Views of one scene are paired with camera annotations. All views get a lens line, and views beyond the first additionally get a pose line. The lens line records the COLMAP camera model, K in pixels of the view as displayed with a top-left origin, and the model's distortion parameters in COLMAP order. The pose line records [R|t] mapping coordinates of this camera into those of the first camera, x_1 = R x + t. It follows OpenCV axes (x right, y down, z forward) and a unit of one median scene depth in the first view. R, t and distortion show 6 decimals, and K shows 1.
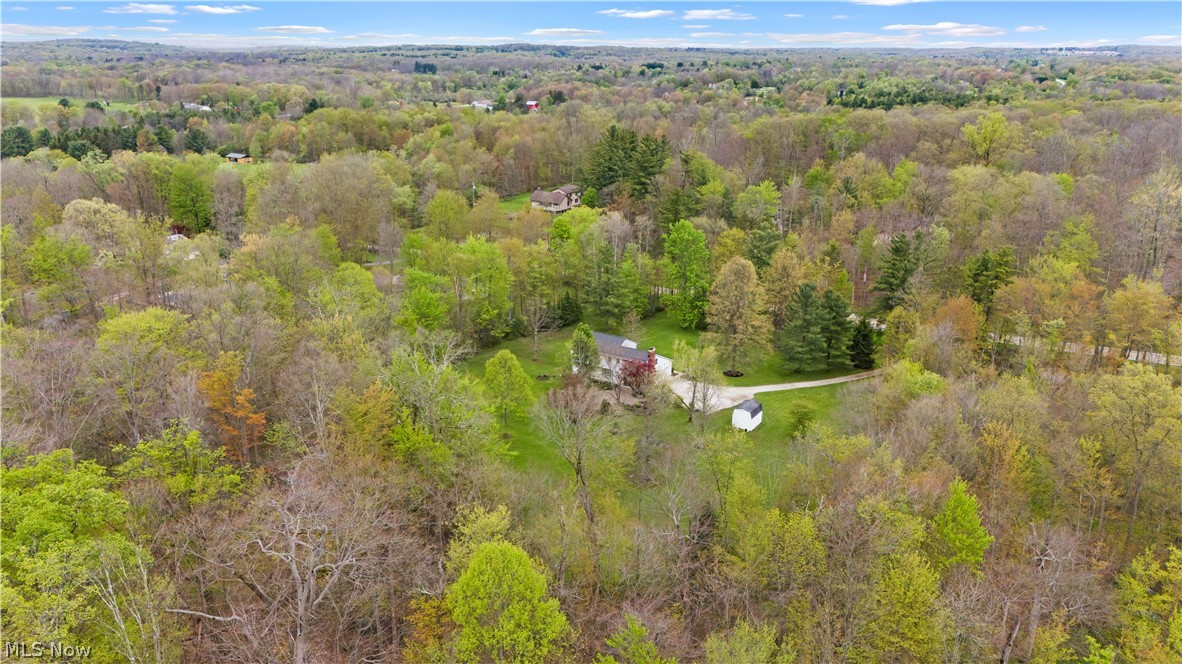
lens RADIAL K [[879.5, 0, 586.6], [0, 879.5, 331.5], [0, 0, 1]] dist [0.033008, -0.022116]
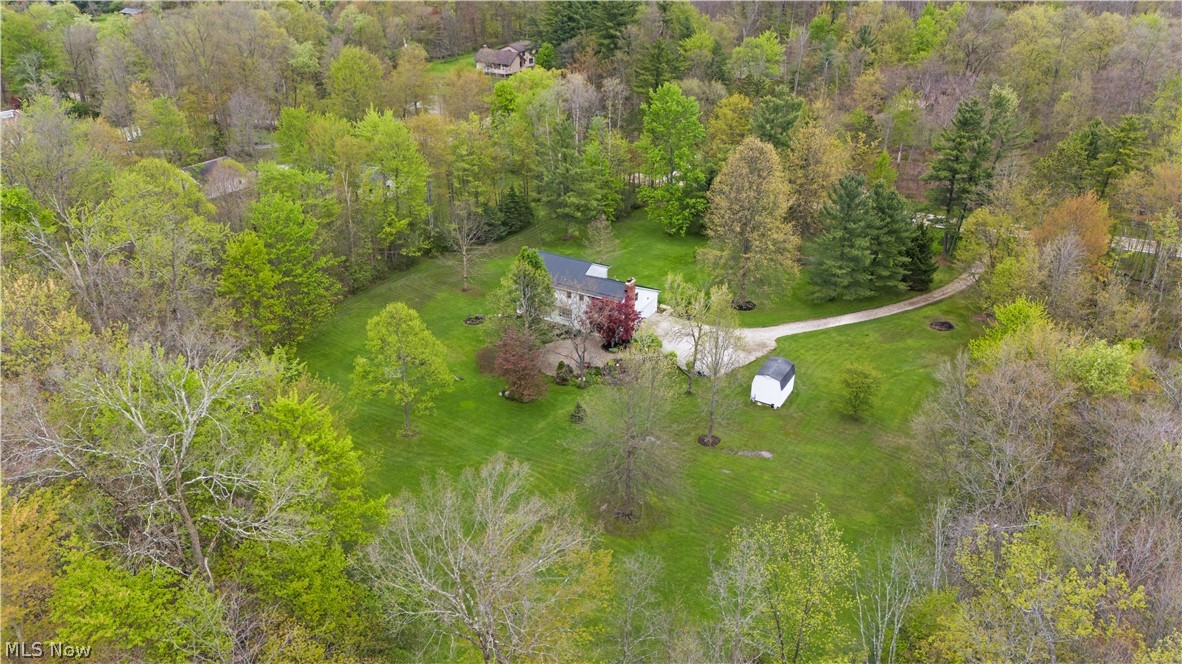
lens RADIAL K [[879.5, 0, 597.2], [0, 879.5, 338.9], [0, 0, 1]] dist [0.033008, -0.022116]
pose [[0.998728, -0.024360, 0.044140, 0.014027], [0.017276, 0.987874, 0.154291, -0.032462], [-0.047363, -0.153332, 0.987039, 0.256641]]
